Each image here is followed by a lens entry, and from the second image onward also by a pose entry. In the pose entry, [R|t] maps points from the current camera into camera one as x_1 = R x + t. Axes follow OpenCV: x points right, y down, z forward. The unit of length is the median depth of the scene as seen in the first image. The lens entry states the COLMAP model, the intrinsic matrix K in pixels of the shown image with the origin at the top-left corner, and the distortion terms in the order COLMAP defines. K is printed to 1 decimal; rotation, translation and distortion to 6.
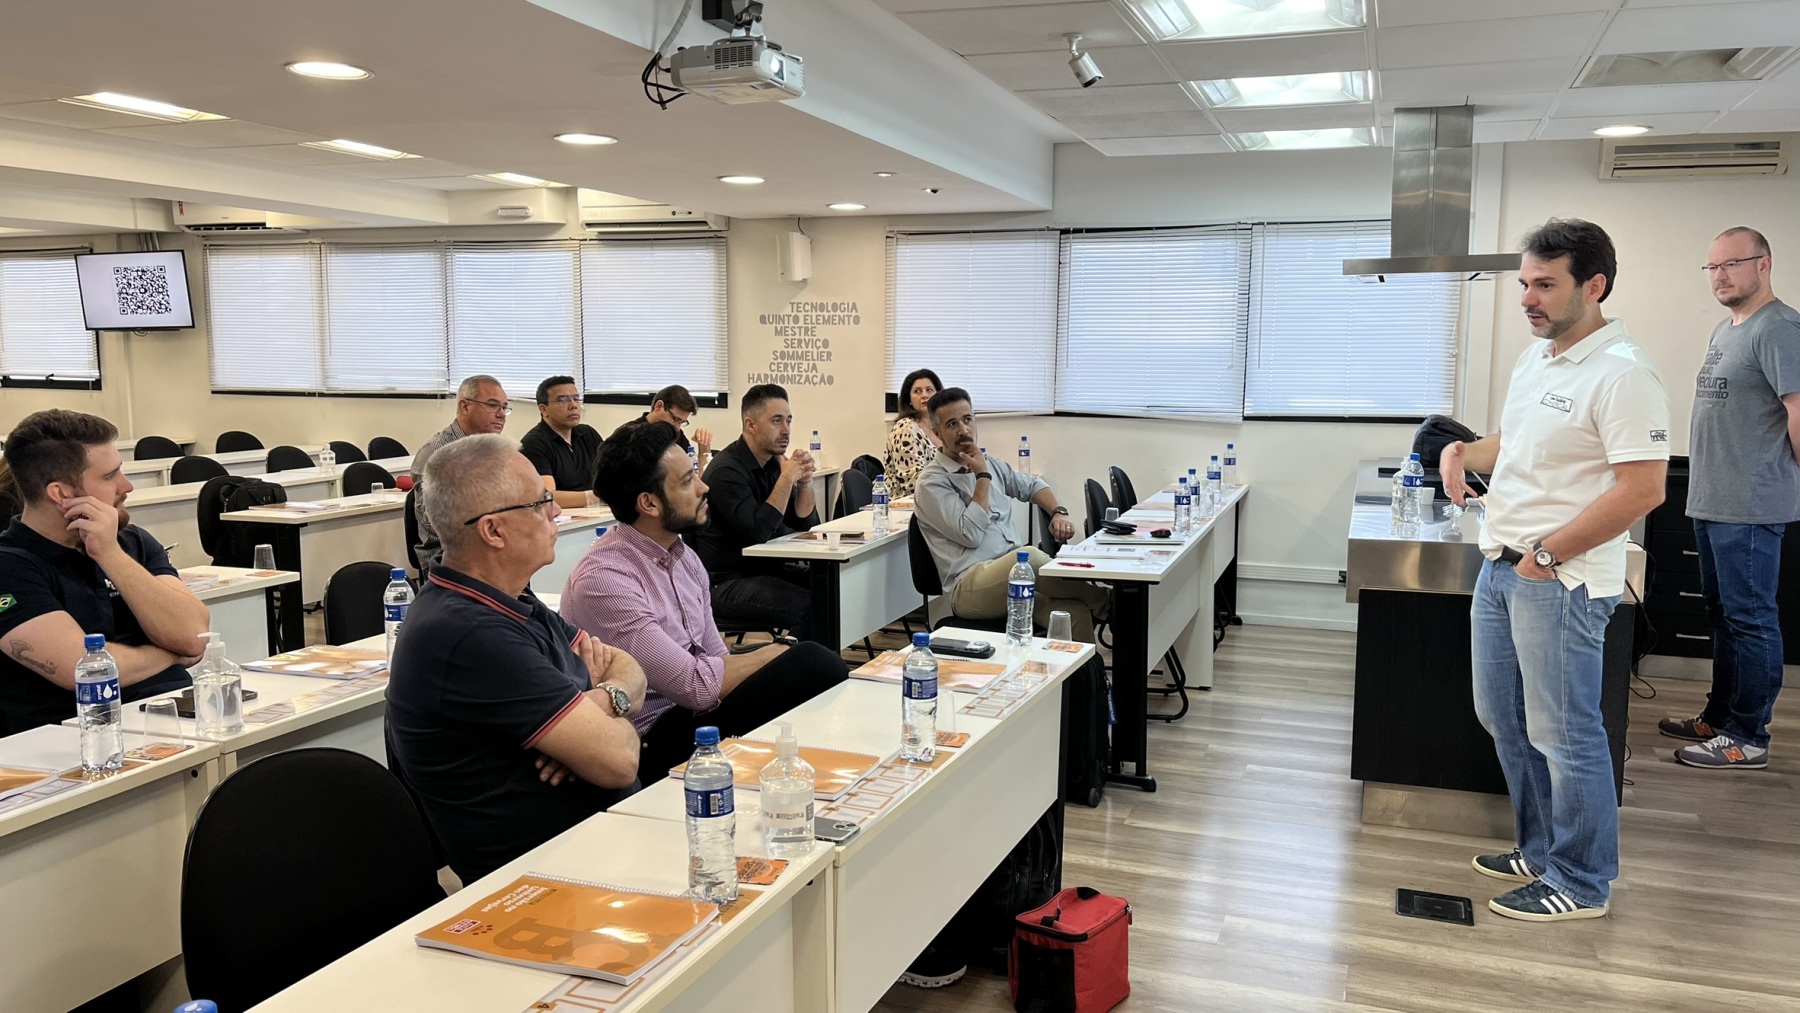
lens RADIAL K [[1359.9, 0, 903.1], [0, 1359.9, 505.6], [0, 0, 1]] dist [0.037473, -0.000638]
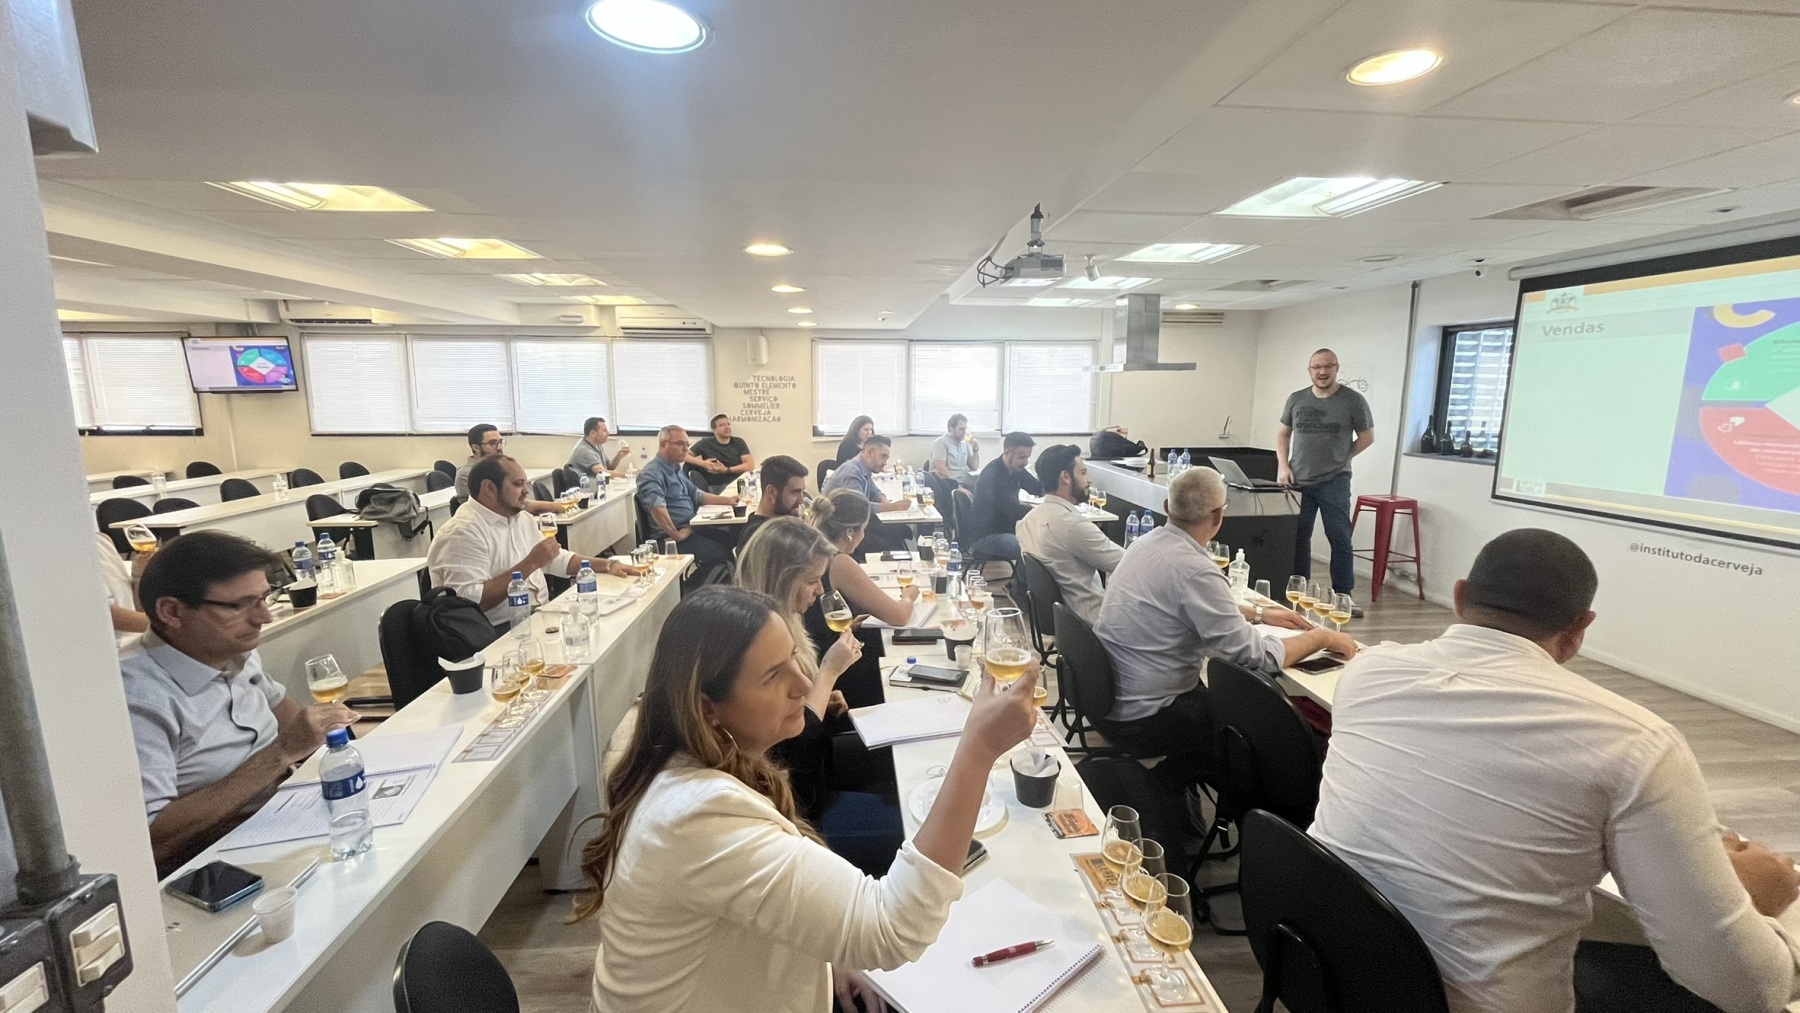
lens RADIAL K [[733.6, 0, 897.5], [0, 733.6, 502.7], [0, 0, 1]] dist [0.003523, 0.000051]
pose [[0.912187, -0.065337, 0.404532, -0.291330], [0.050938, 0.997629, 0.046269, -0.018397], [-0.406596, -0.021599, 0.913353, 0.047358]]
